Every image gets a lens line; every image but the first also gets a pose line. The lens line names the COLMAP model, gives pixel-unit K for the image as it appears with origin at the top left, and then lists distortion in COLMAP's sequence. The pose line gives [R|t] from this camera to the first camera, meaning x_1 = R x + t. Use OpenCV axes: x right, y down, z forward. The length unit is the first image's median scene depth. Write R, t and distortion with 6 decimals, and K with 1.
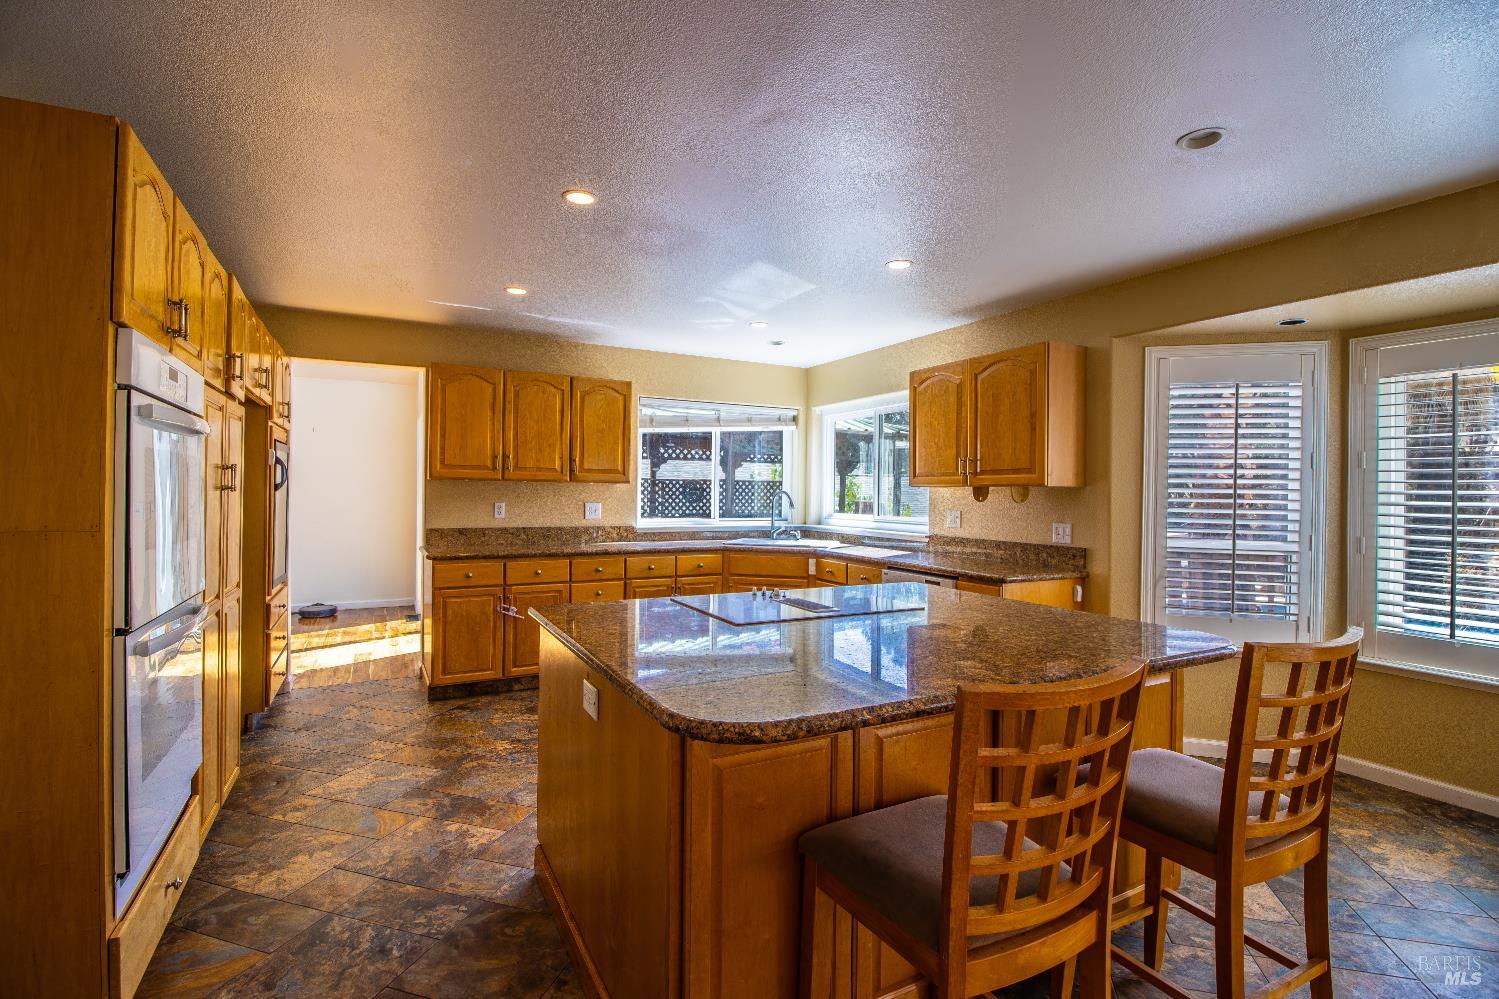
lens RADIAL K [[699.1, 0, 745.9], [0, 699.1, 495.7], [0, 0, 1]] dist [0.001764, -0.000082]
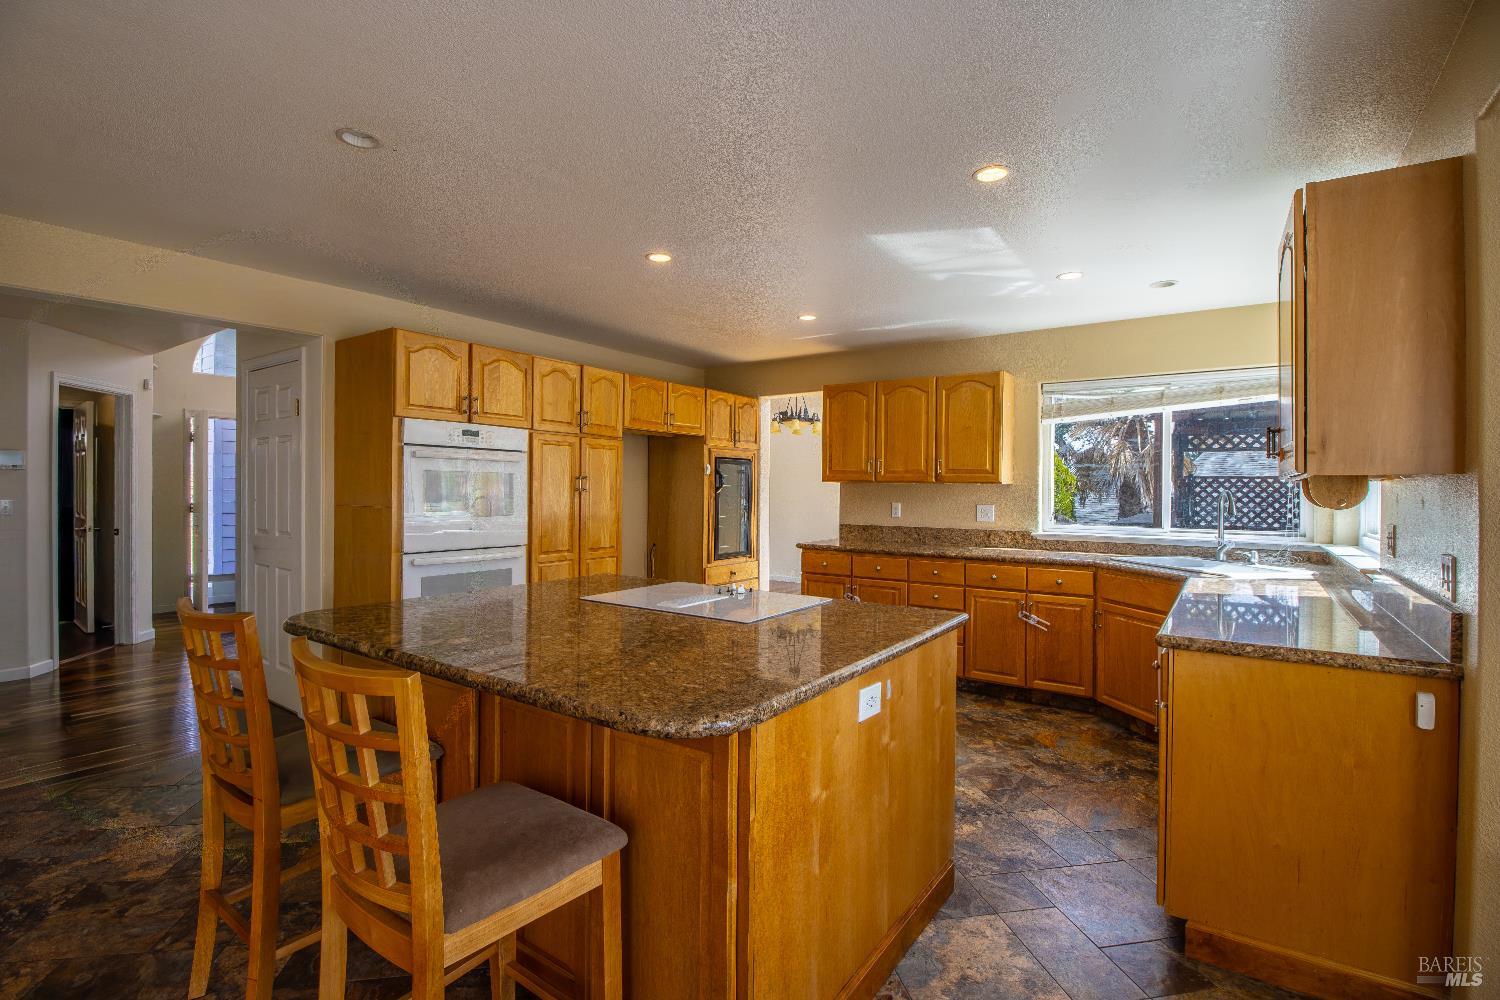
lens RADIAL K [[699.5, 0, 741.1], [0, 699.5, 490.9], [0, 0, 1]] dist [0.001764, -0.000082]
pose [[0.446546, -0.007009, -0.894733, 0.503738], [-0.004313, 0.999941, -0.009985, 0.002769], [0.894750, 0.008318, 0.446489, 0.301983]]
